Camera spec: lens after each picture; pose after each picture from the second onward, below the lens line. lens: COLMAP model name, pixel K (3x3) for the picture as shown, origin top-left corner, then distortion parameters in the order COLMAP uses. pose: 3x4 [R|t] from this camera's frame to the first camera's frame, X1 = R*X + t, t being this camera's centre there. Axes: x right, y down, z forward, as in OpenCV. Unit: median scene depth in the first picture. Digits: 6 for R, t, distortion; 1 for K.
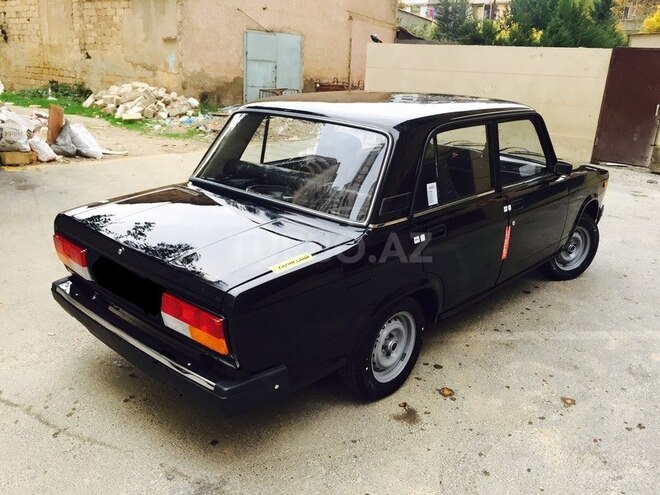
lens RADIAL K [[567.6, 0, 330.0], [0, 567.6, 247.5], [0, 0, 1]] dist [0.103678, -0.141205]
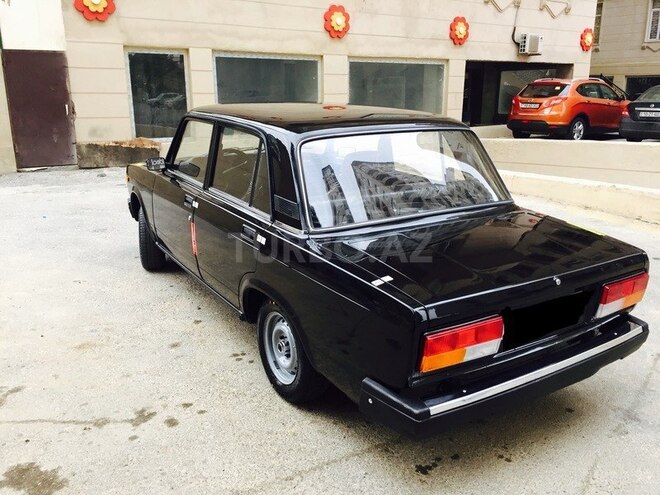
lens RADIAL K [[567.6, 0, 330.0], [0, 567.6, 247.5], [0, 0, 1]] dist [0.103678, -0.141205]
pose [[0.258978, -0.314733, 0.913167, -1.138727], [0.309764, 0.922547, 0.230115, -0.330813], [-0.914864, 0.223271, 0.336413, 0.878925]]
